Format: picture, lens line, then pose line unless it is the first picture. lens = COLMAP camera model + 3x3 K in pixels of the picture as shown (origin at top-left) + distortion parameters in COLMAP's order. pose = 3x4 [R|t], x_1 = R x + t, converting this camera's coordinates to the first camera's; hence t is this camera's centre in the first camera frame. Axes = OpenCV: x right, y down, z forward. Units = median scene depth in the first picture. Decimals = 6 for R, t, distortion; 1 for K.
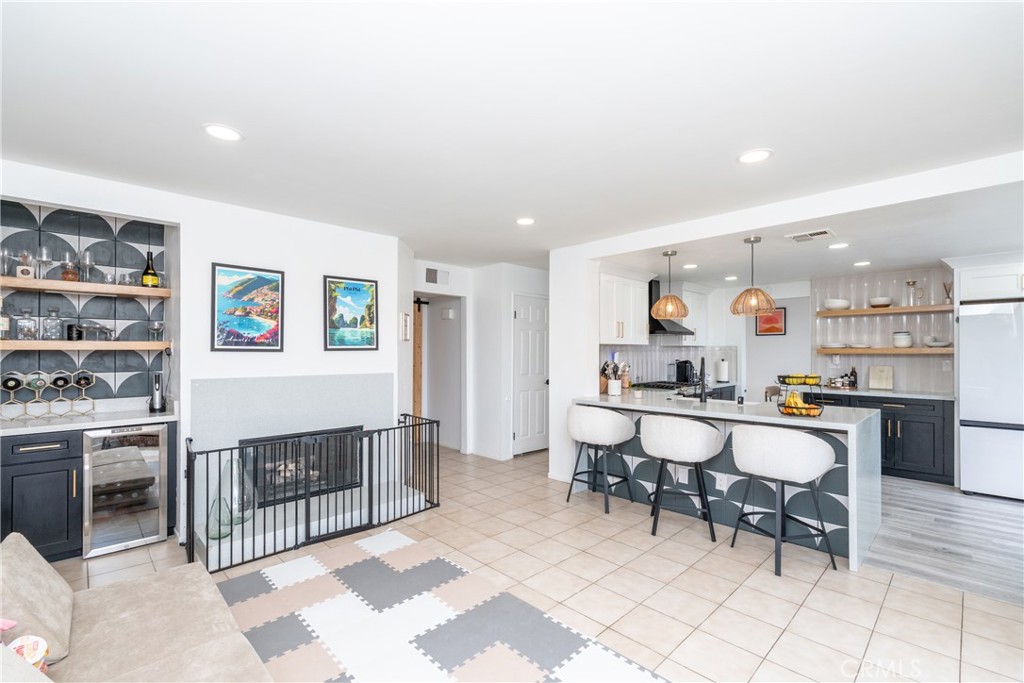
lens RADIAL K [[453.5, 0, 505.8], [0, 453.5, 350.6], [0, 0, 1]] dist [-0.001994, 0.000386]
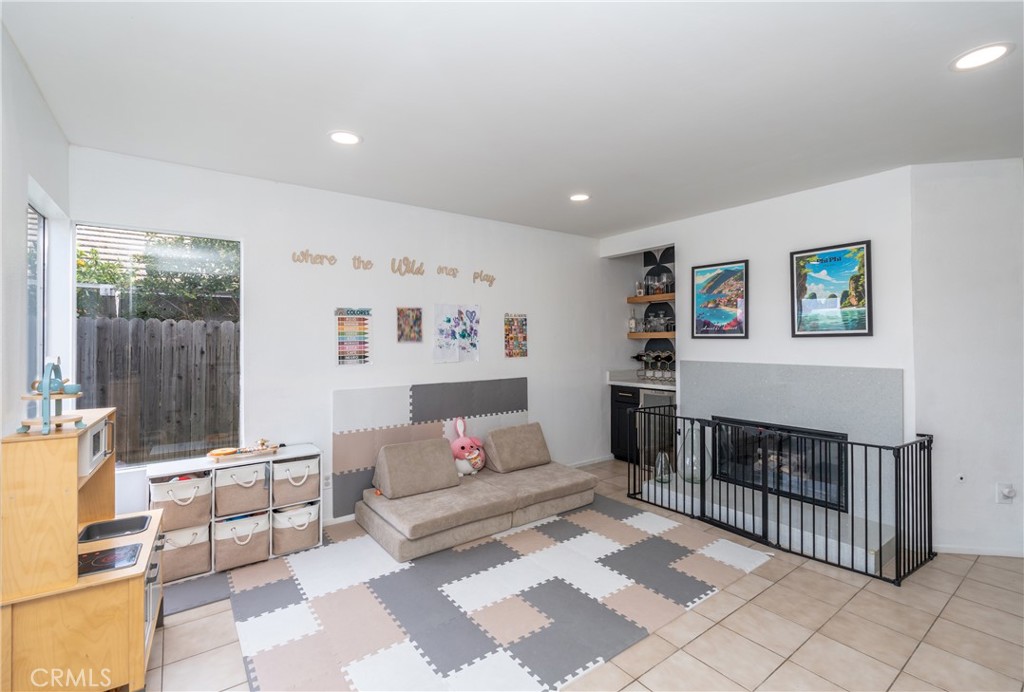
lens RADIAL K [[453.5, 0, 505.1], [0, 453.5, 337.7], [0, 0, 1]] dist [-0.001994, 0.000386]
pose [[-0.133701, -0.004062, -0.991013, 0.610192], [0.008340, 0.999952, -0.005224, 0.001312], [0.990987, -0.008963, -0.133661, 0.617376]]
